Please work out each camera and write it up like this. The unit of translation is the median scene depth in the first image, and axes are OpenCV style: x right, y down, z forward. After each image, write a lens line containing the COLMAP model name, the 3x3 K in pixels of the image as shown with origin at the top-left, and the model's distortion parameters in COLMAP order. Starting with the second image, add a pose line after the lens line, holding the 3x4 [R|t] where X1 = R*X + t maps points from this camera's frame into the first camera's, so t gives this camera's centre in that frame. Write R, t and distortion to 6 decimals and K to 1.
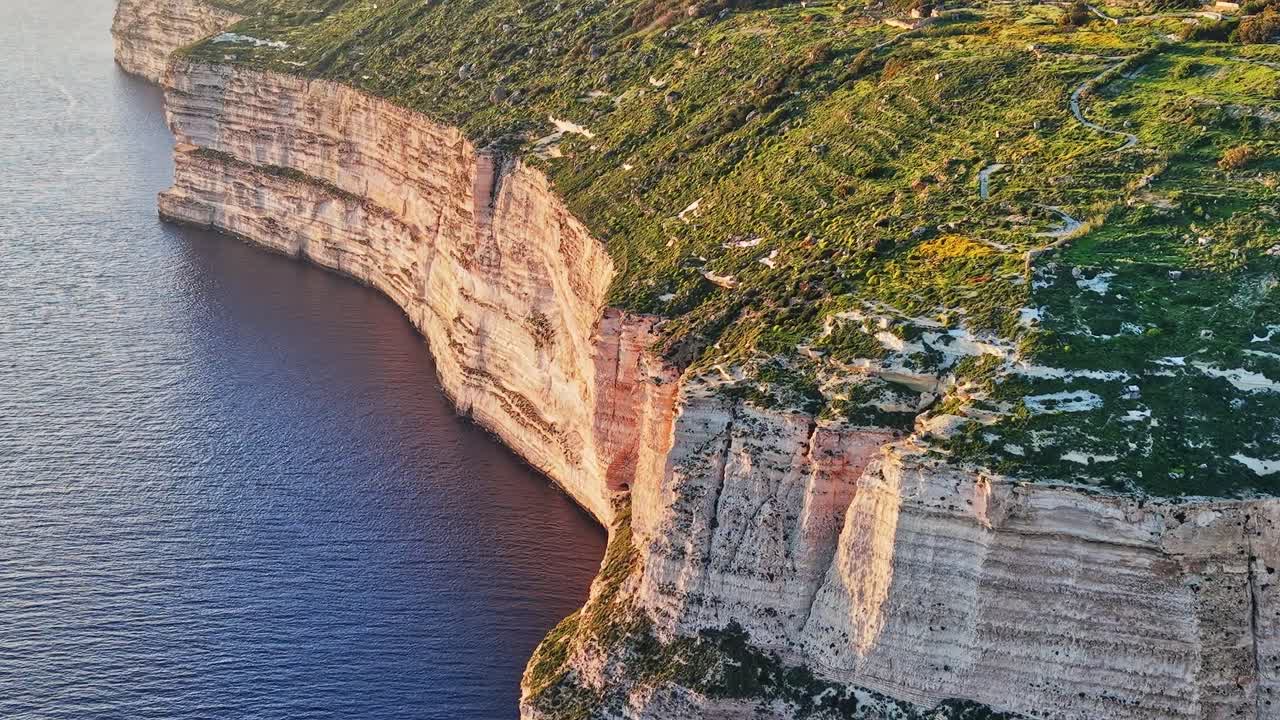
lens RADIAL K [[967.5, 0, 636.4], [0, 967.5, 360.1], [0, 0, 1]] dist [0.055197, -0.006005]
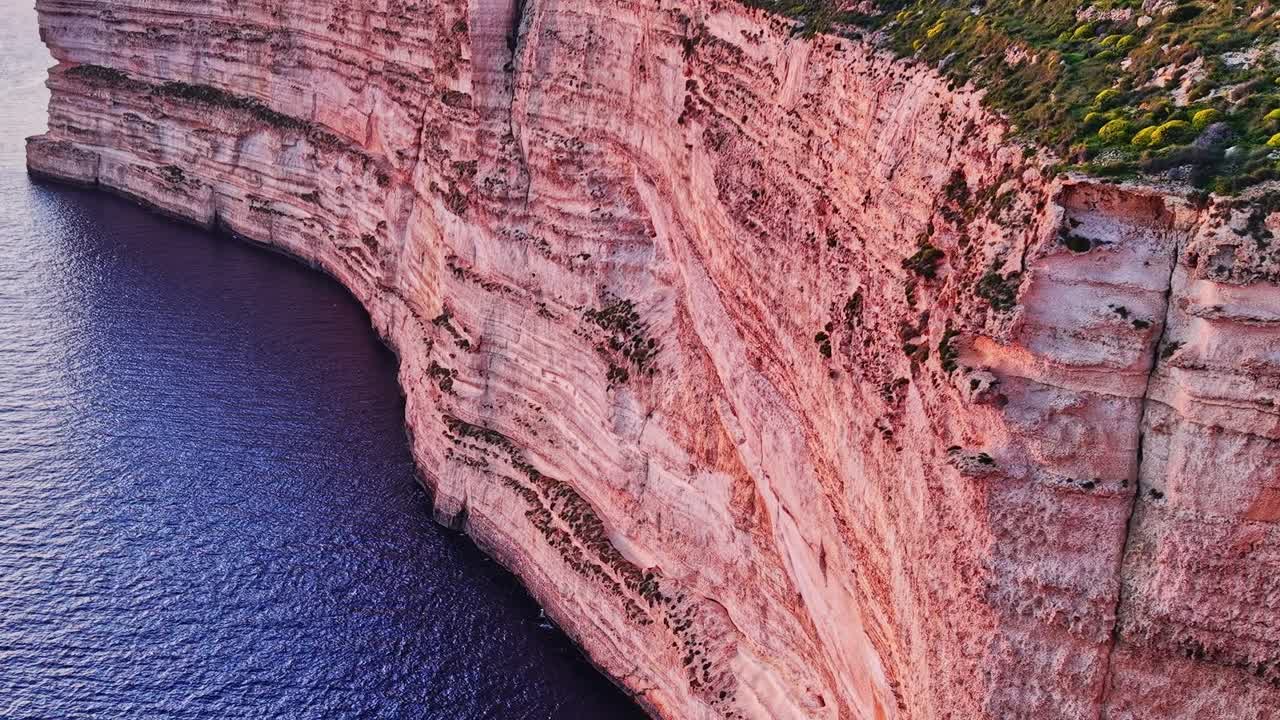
lens RADIAL K [[967.5, 0, 643.7], [0, 967.5, 359.5], [0, 0, 1]] dist [0.055197, -0.006005]
pose [[0.999207, 0.003082, -0.039697, -0.059975], [-0.003928, 0.999767, -0.021248, -0.011452], [0.039622, 0.021387, 0.998986, 0.483123]]
